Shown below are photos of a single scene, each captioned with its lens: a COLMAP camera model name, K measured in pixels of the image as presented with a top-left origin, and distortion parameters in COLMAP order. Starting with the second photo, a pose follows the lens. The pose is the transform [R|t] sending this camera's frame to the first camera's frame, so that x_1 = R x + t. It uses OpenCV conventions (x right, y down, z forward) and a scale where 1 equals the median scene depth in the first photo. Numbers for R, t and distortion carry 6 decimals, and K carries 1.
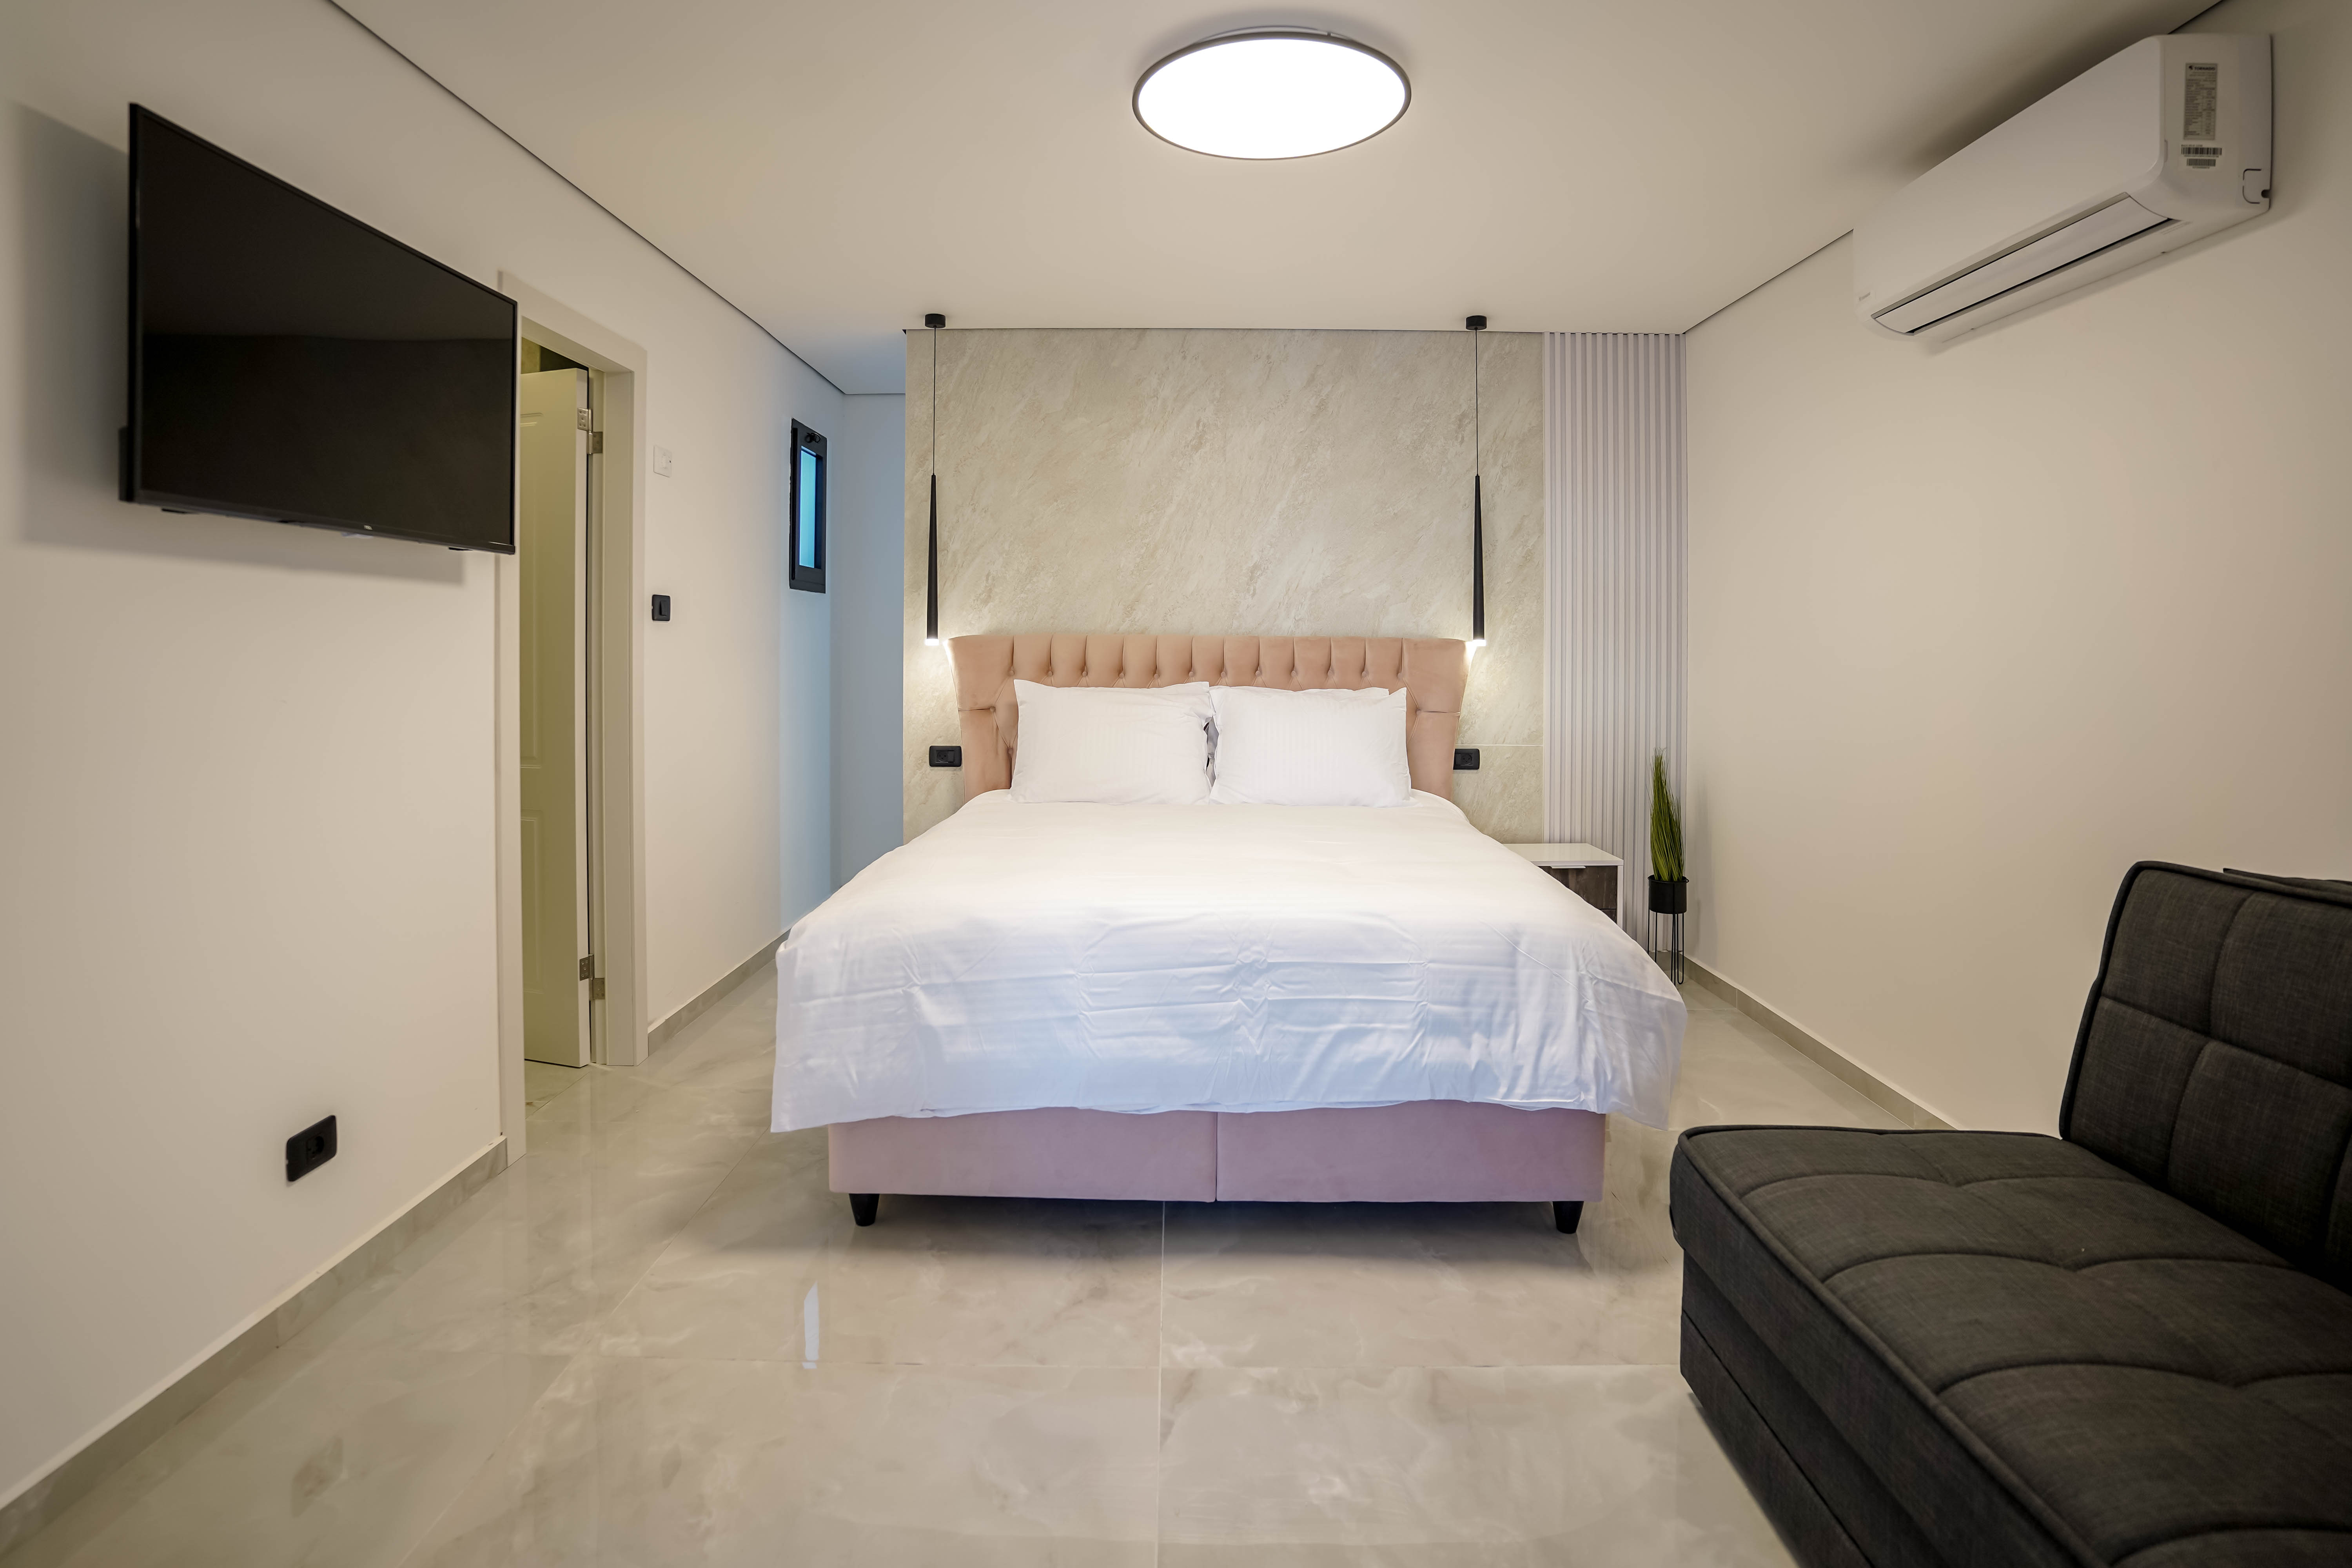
lens RADIAL K [[1224.2, 0, 1170.3], [0, 1224.2, 670.2], [0, 0, 1]] dist [-0.082159, 0.039204]
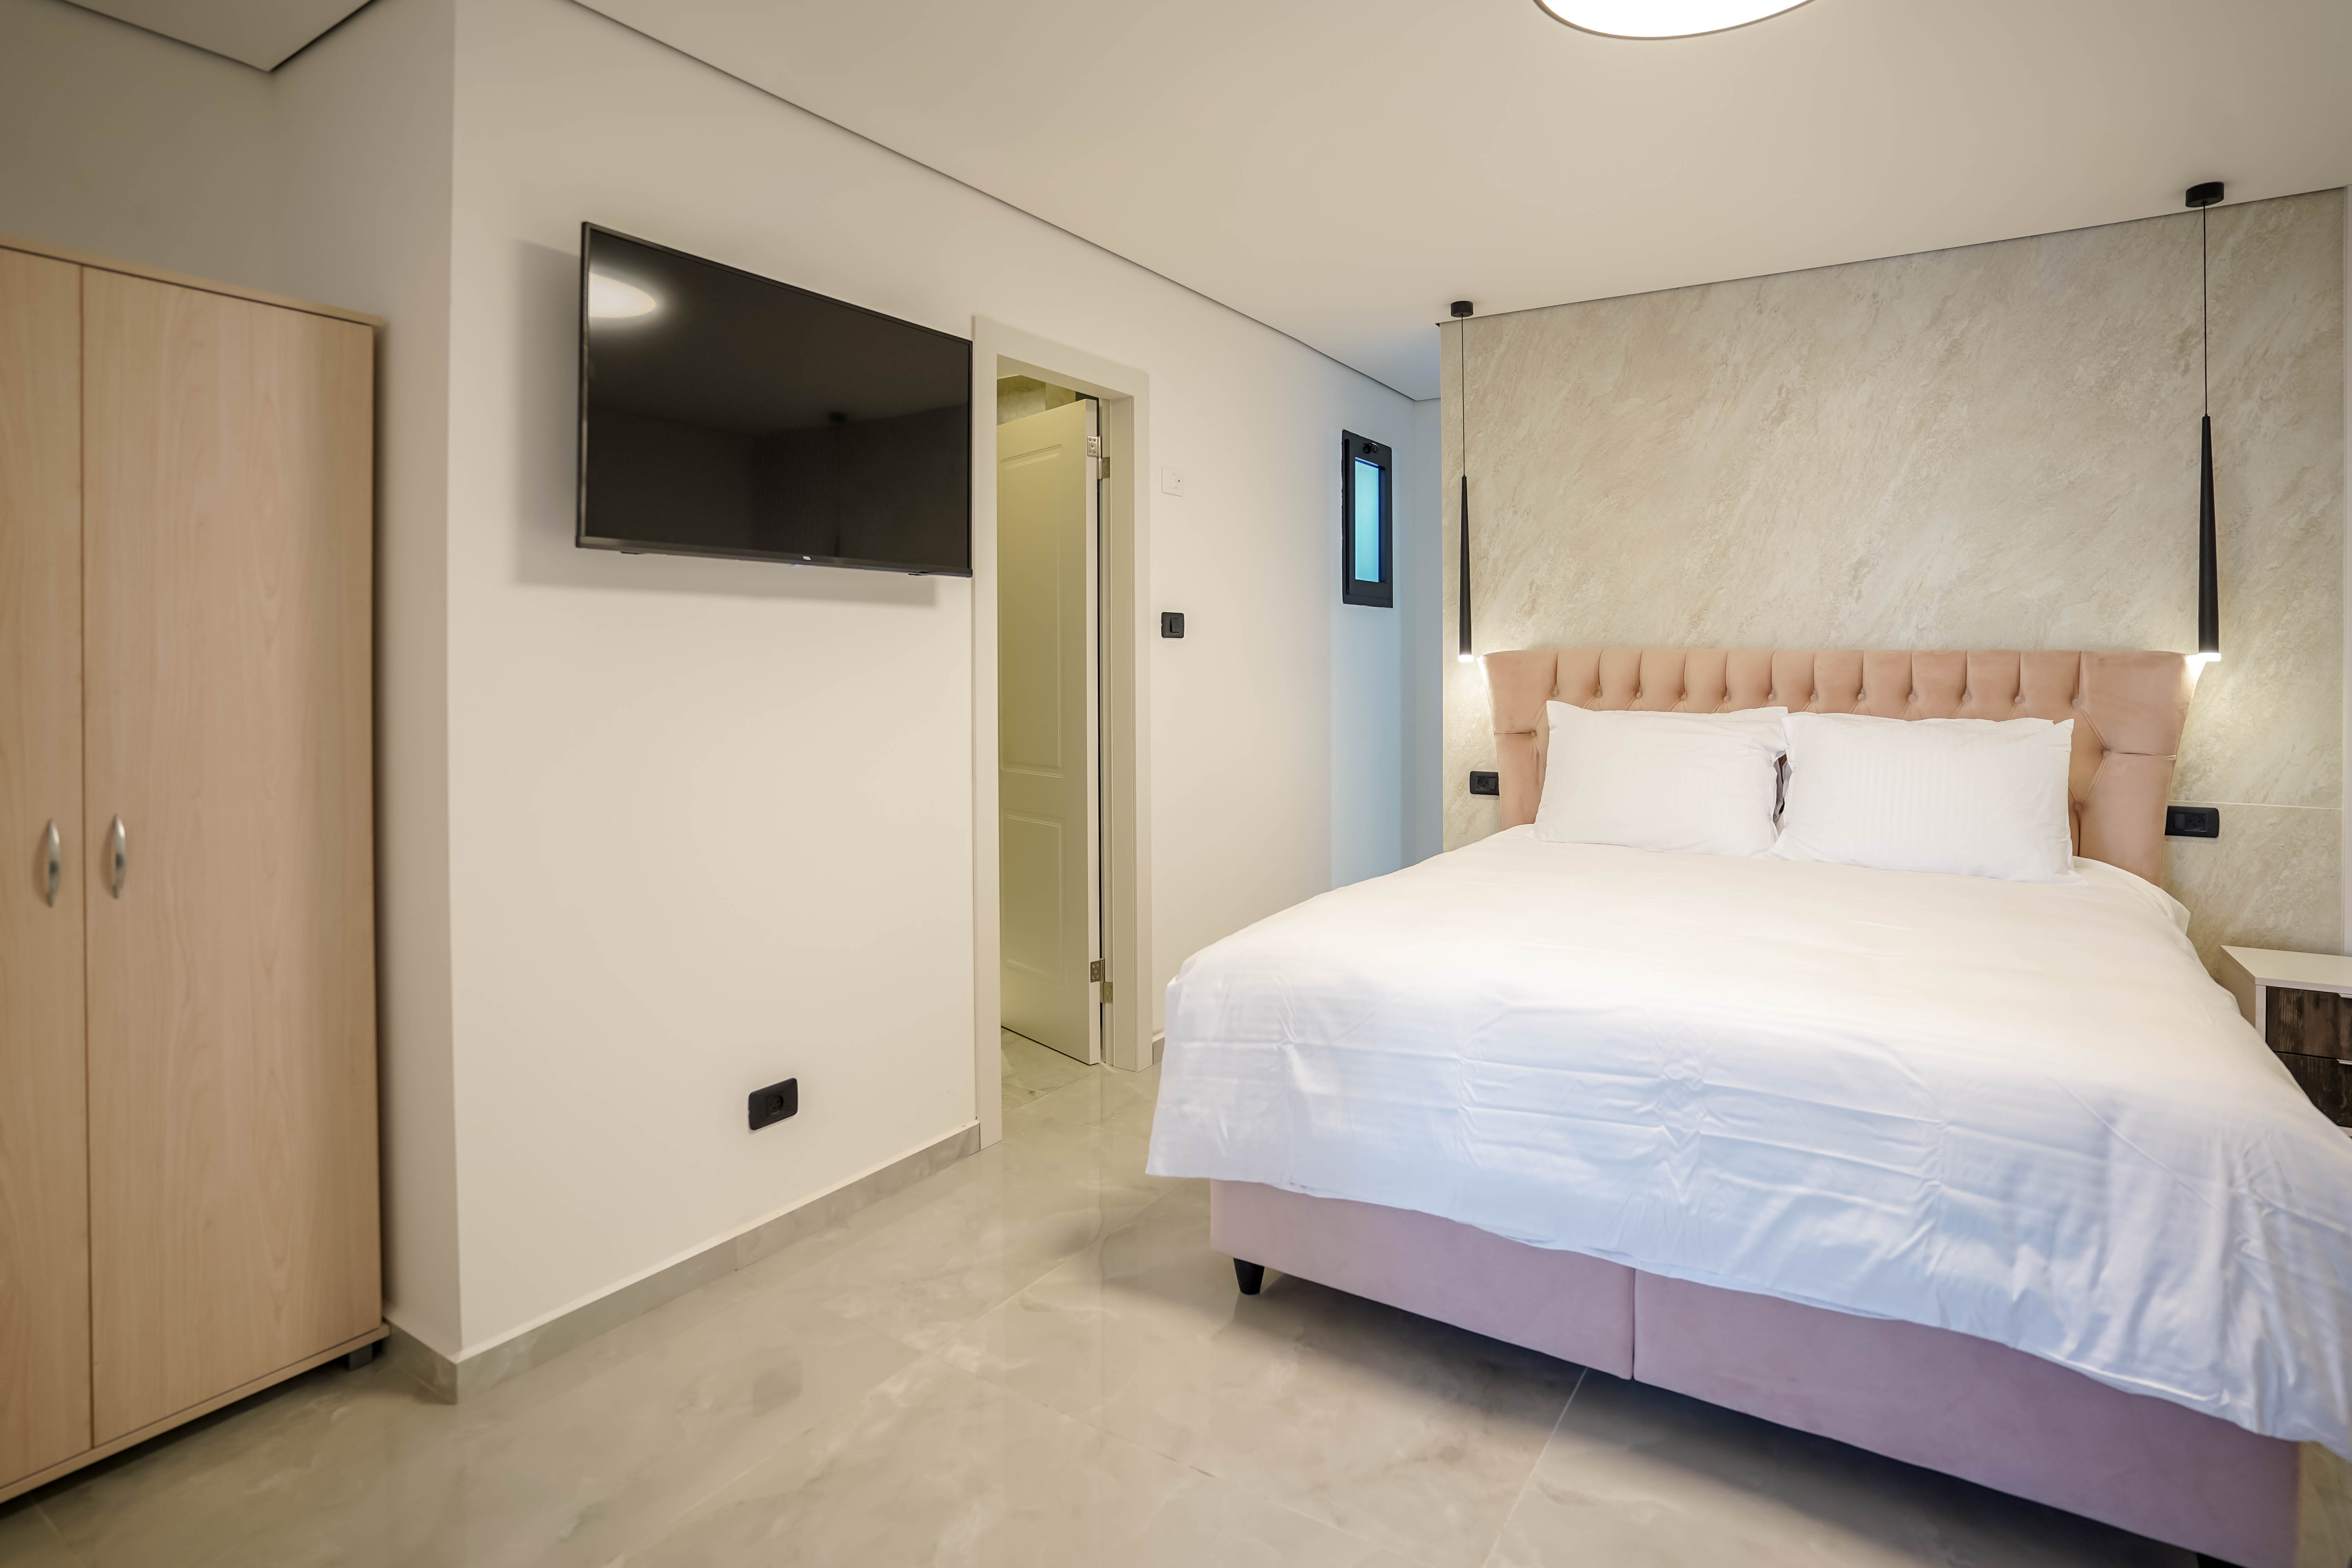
lens RADIAL K [[1224.2, 0, 1170.3], [0, 1224.2, 670.2], [0, 0, 1]] dist [-0.082159, 0.039204]
pose [[0.844852, 0.002010, -0.534996, 0.185252], [-0.008765, 0.999911, -0.010085, -0.005093], [0.534928, 0.013210, 0.844794, 0.183636]]
